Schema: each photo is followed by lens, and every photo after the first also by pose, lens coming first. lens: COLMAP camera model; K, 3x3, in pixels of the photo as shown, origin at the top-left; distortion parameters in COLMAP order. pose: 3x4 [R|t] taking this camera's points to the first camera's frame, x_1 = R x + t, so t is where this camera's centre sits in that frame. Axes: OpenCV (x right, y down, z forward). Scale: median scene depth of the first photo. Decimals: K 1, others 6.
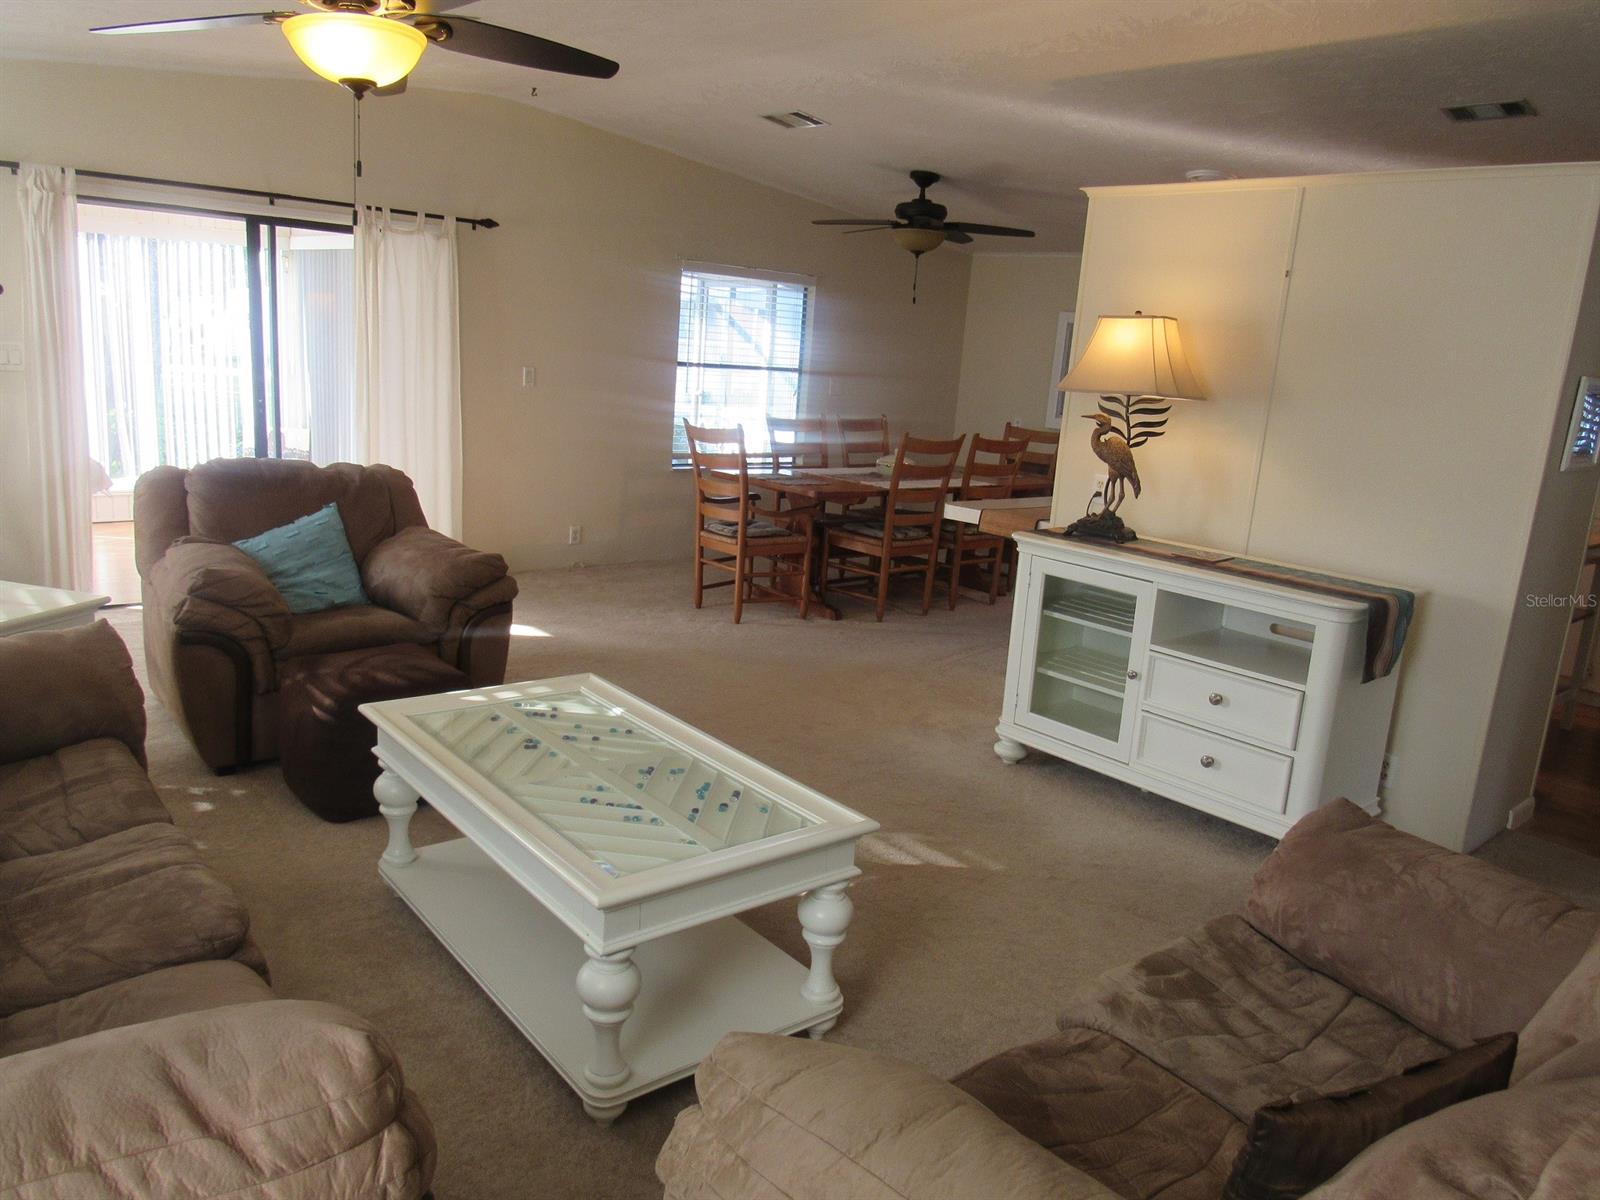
lens RADIAL K [[1150.3, 0, 800.0], [0, 1150.3, 600.0], [0, 0, 1]] dist [-0.019894, -0.000385]
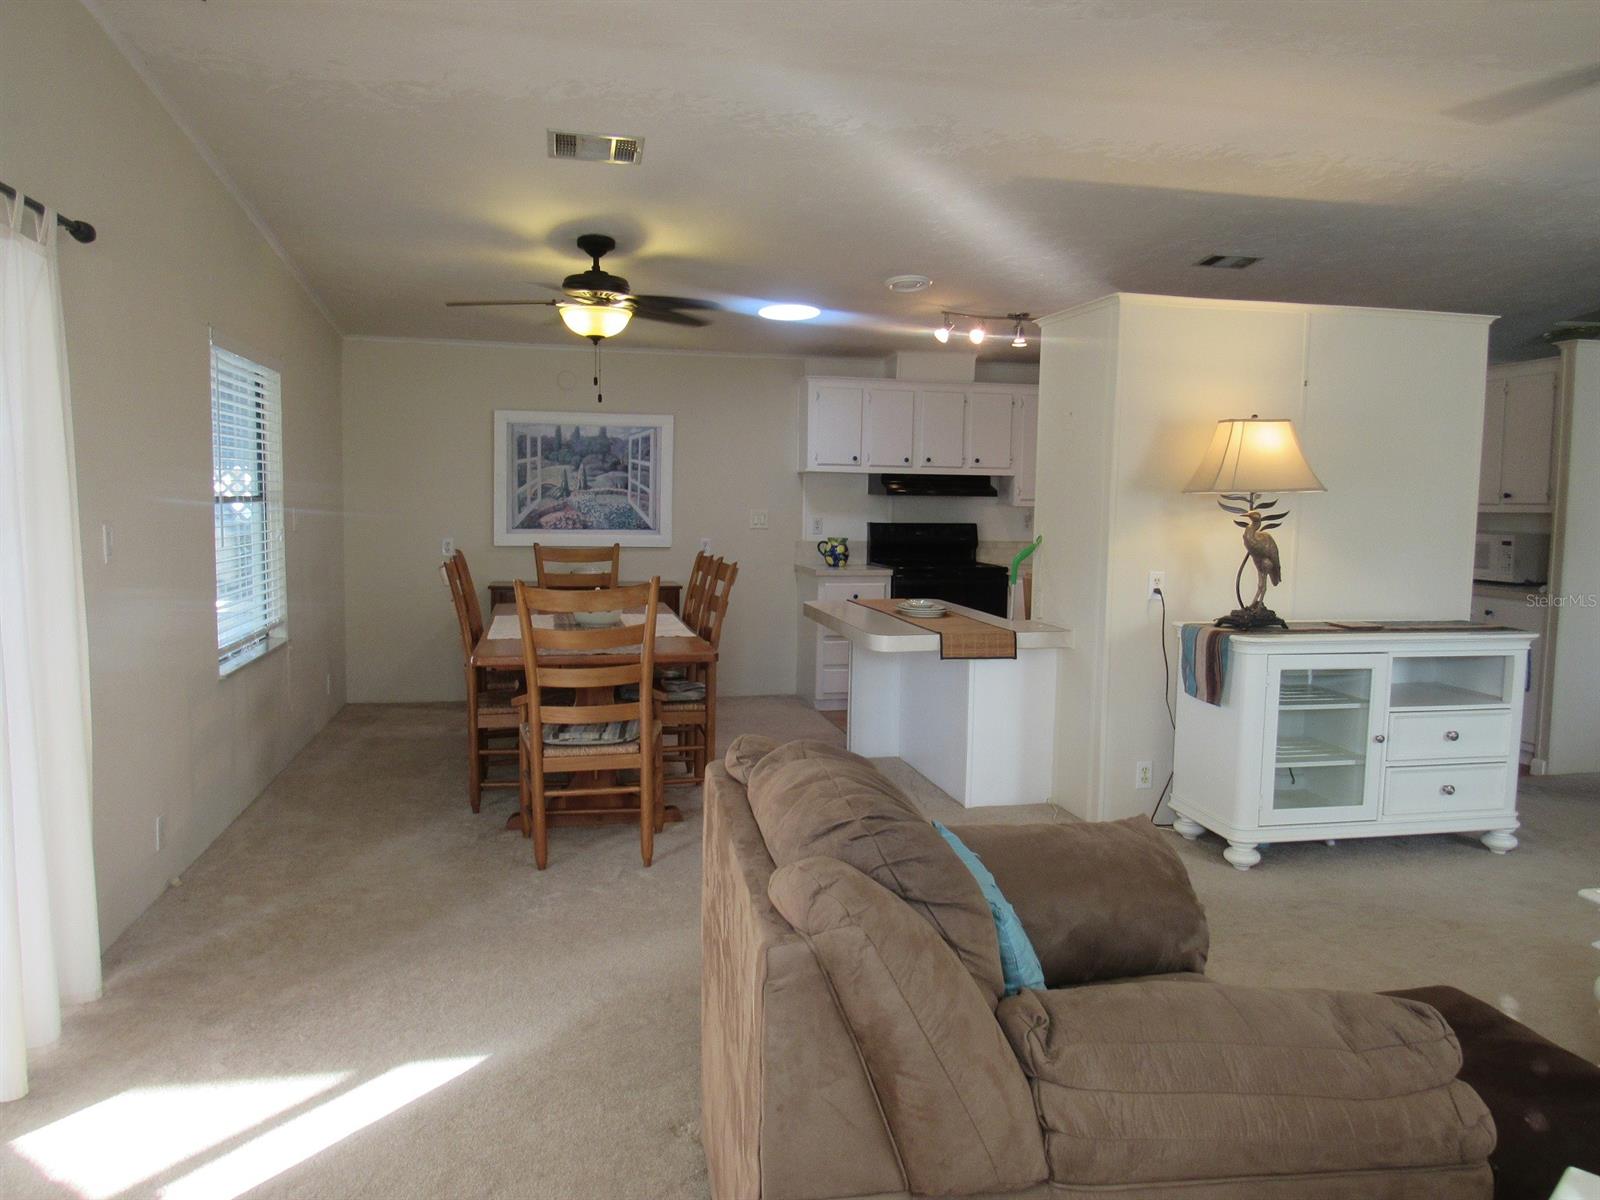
lens RADIAL K [[1150.3, 0, 800.0], [0, 1150.3, 600.0], [0, 0, 1]] dist [-0.019894, -0.000385]
pose [[0.493031, -0.143576, 0.858083, -0.827770], [0.207766, 0.977183, 0.044127, -0.208943], [-0.844839, 0.156524, 0.511612, 0.802128]]
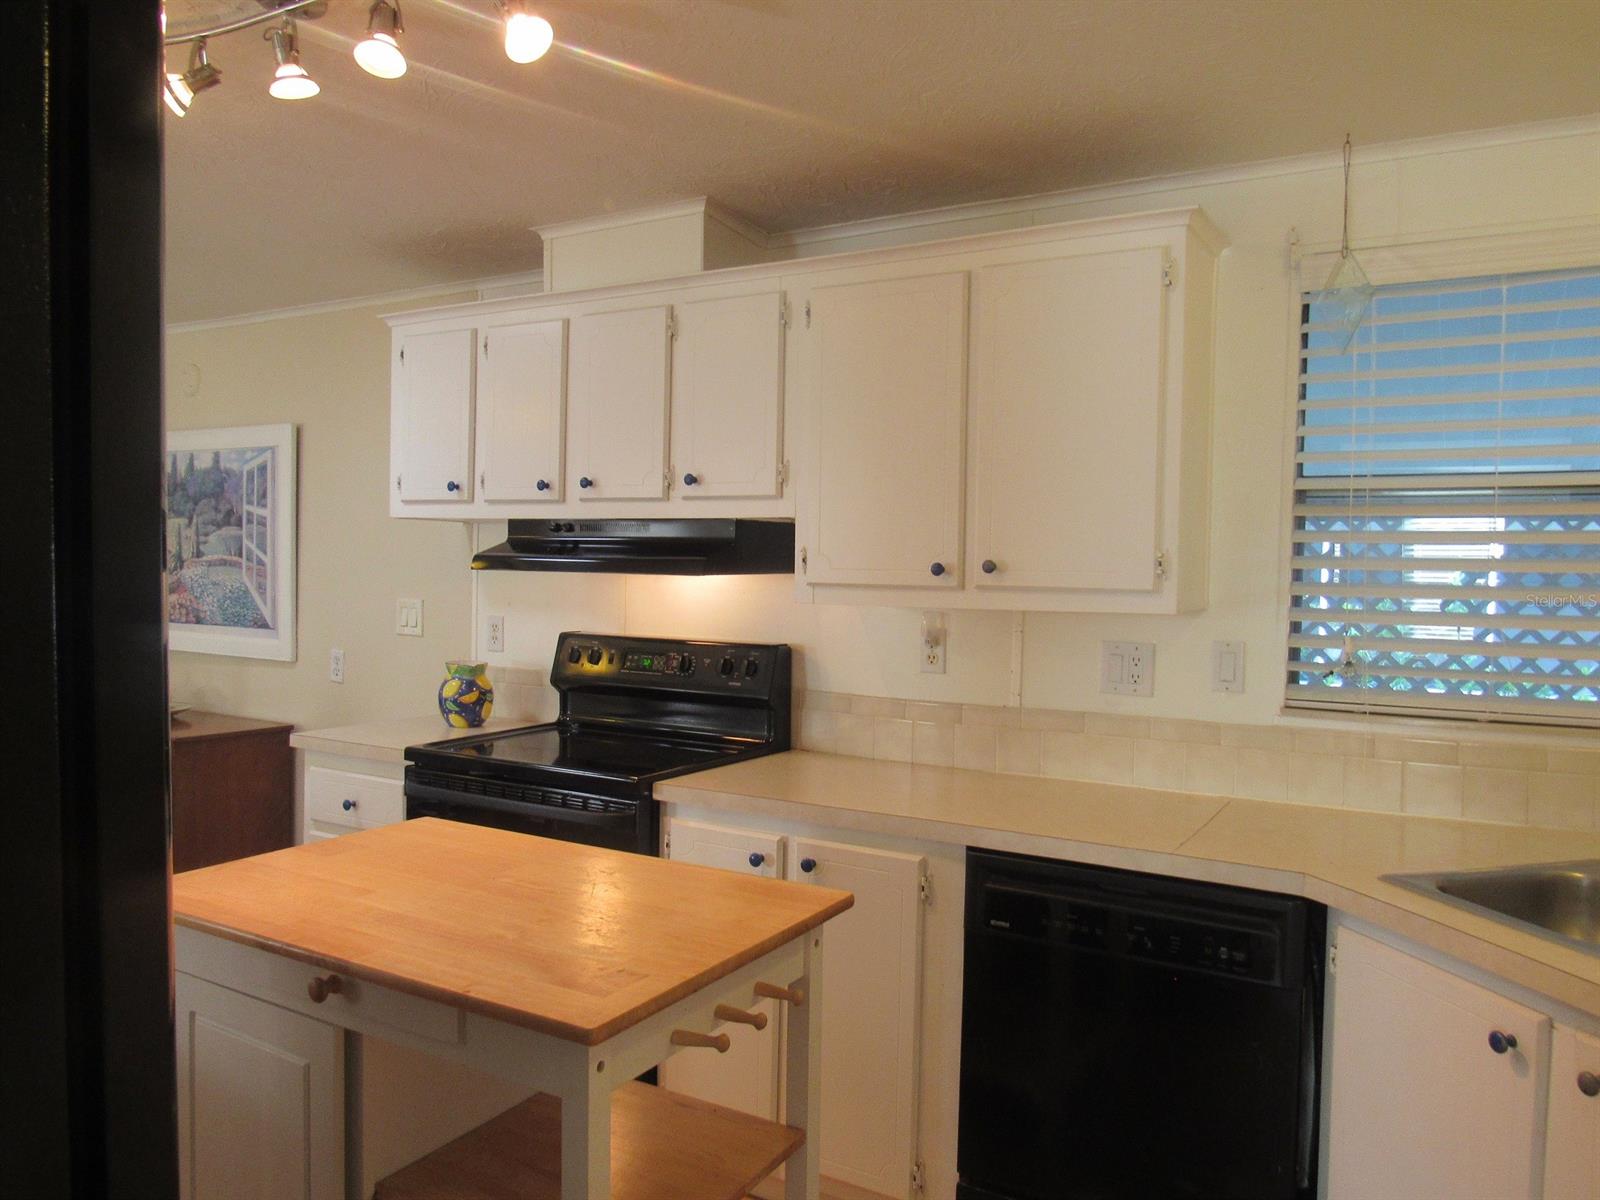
lens RADIAL K [[1150.3, 0, 800.0], [0, 1150.3, 600.0], [0, 0, 1]] dist [-0.019894, -0.000385]
pose [[0.943865, -0.067490, 0.323363, 0.726092], [0.119685, 0.982264, -0.144339, -0.110021], [-0.307886, 0.174938, 0.935202, 0.813091]]
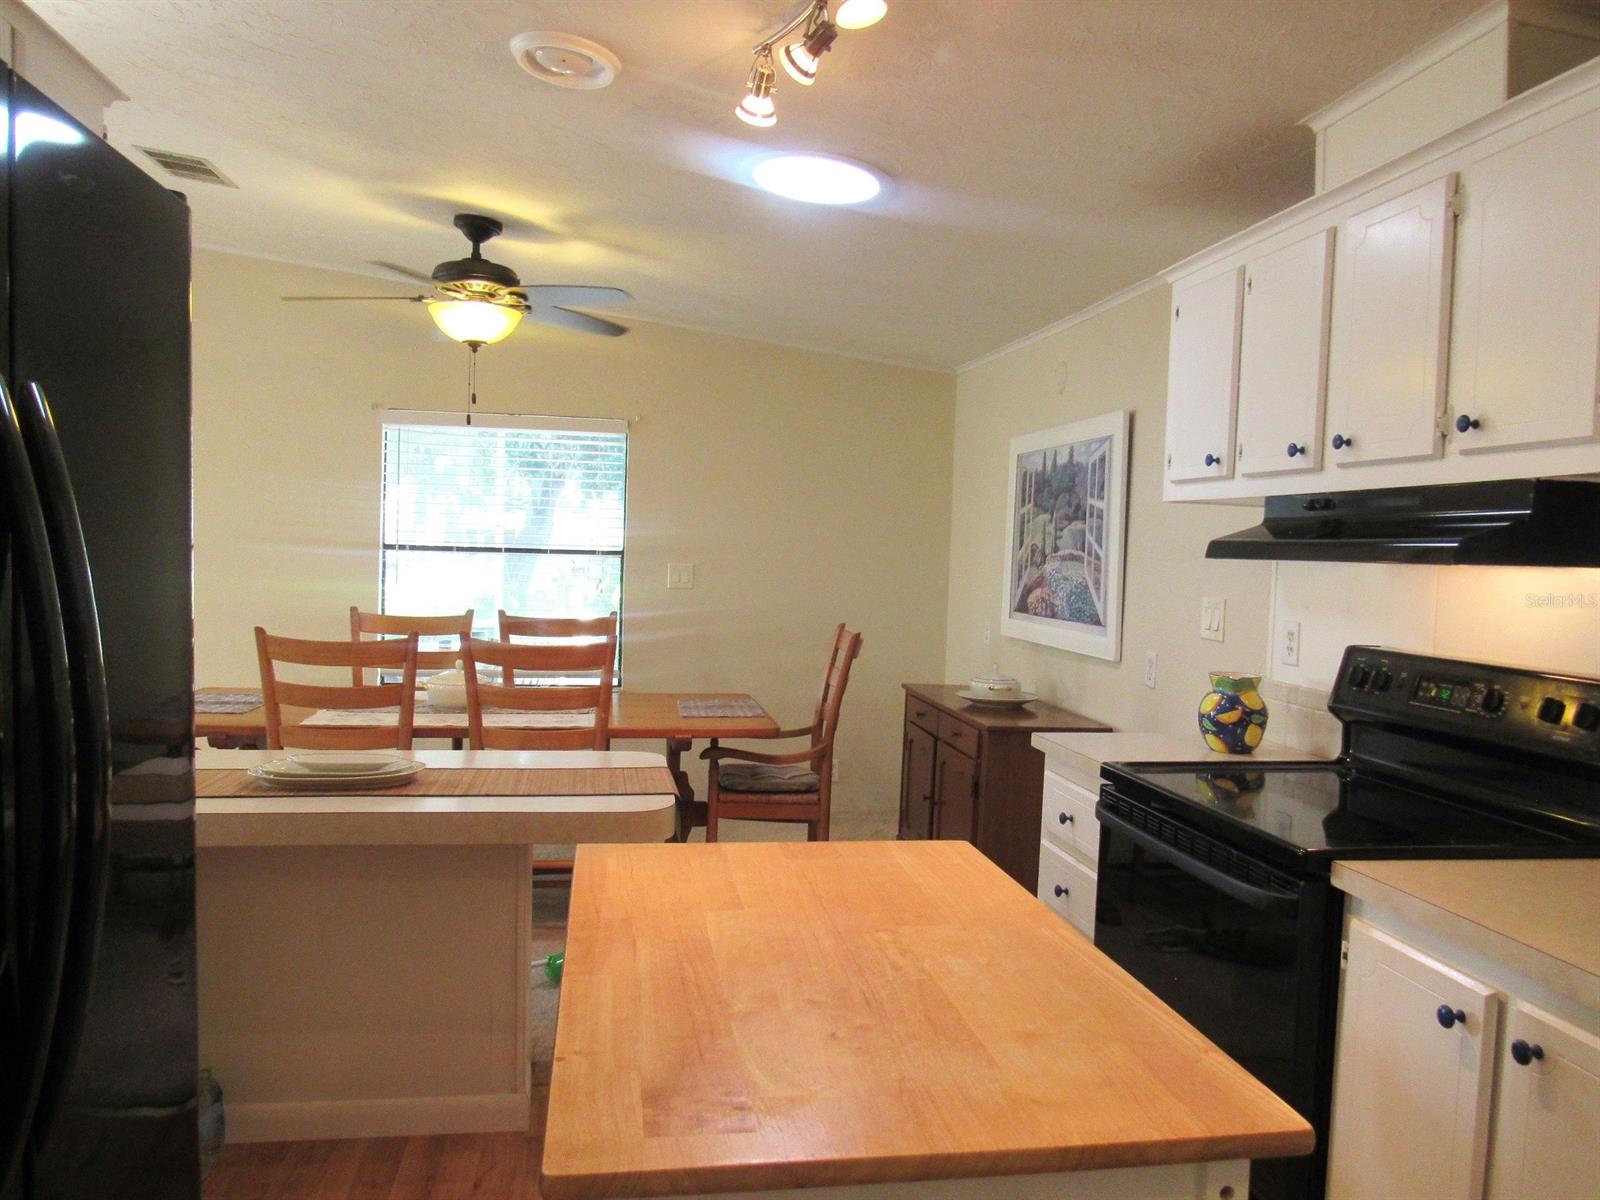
lens RADIAL K [[1150.3, 0, 800.0], [0, 1150.3, 600.0], [0, 0, 1]] dist [-0.019894, -0.000385]
pose [[0.853213, -0.024152, -0.521003, 0.898075], [-0.079599, 0.981196, -0.175838, -0.116670], [0.515453, 0.191498, 0.835246, 0.955166]]
